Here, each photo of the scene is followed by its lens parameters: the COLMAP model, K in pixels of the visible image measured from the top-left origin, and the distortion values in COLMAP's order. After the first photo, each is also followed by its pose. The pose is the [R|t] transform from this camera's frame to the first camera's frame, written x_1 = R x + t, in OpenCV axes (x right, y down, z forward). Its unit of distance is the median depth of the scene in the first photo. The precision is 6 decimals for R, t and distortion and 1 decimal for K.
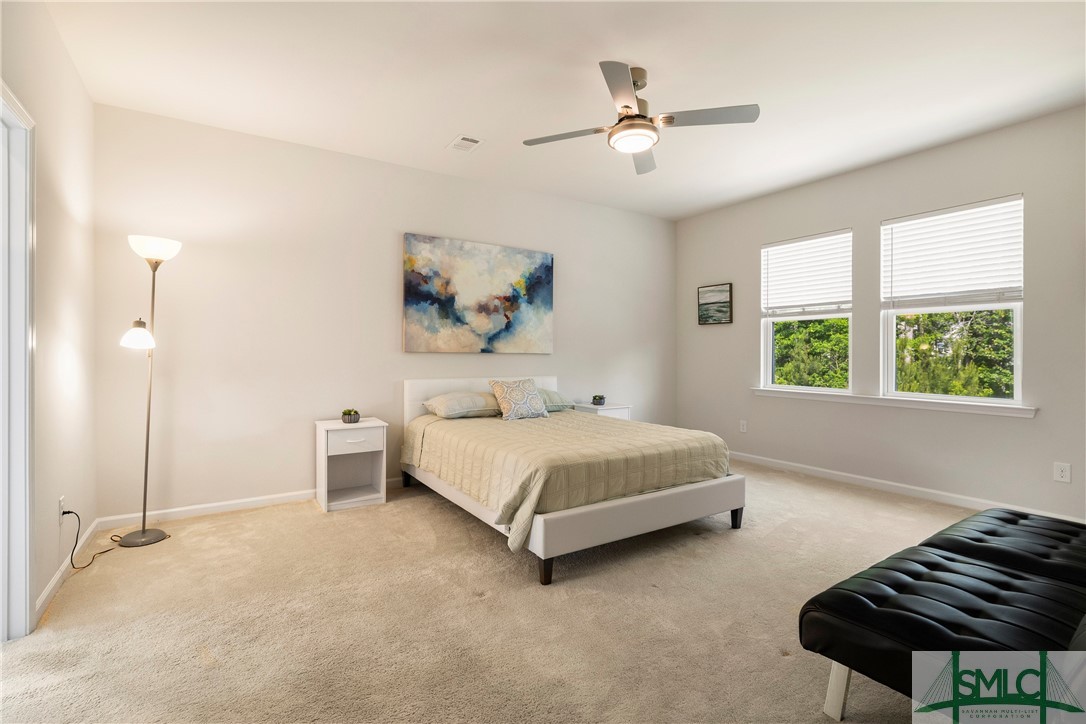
lens RADIAL K [[491.0, 0, 540.4], [0, 491.0, 353.7], [0, 0, 1]] dist [0.002294, 0.000520]
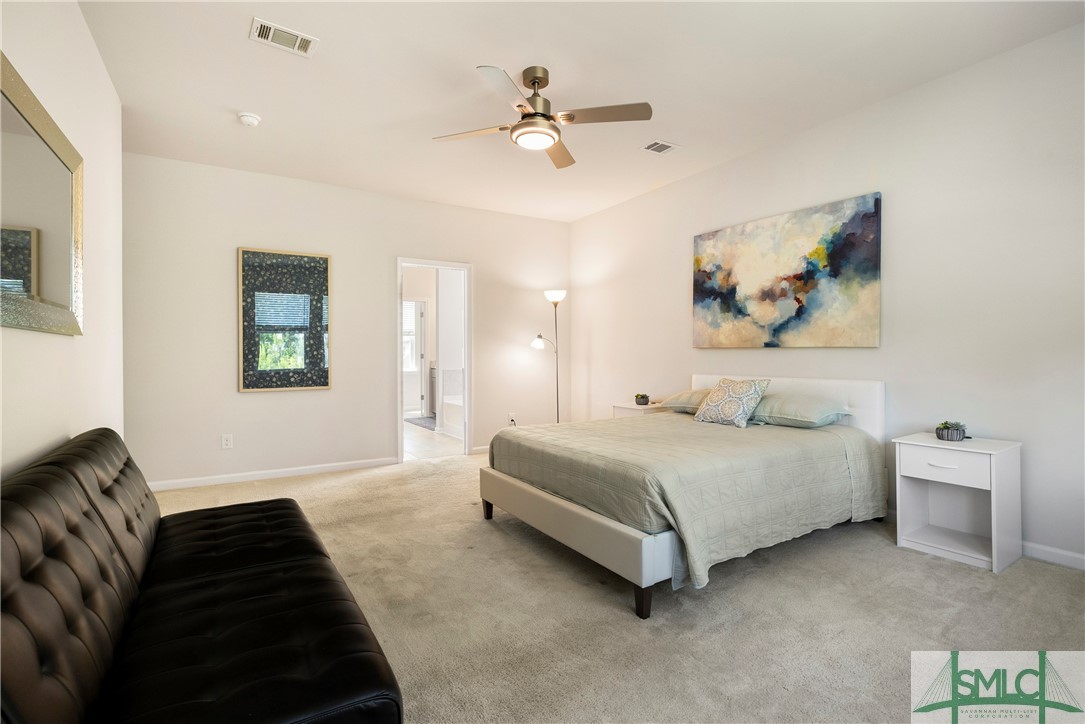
lens RADIAL K [[499.4, 0, 541.8], [0, 499.4, 352.1], [0, 0, 1]] dist [-0.009591, 0.000221]
pose [[-0.010803, -0.003593, -0.999935, 0.742944], [0.004720, 0.999982, -0.003645, 0.007719], [0.999931, -0.004759, -0.010786, 0.618855]]
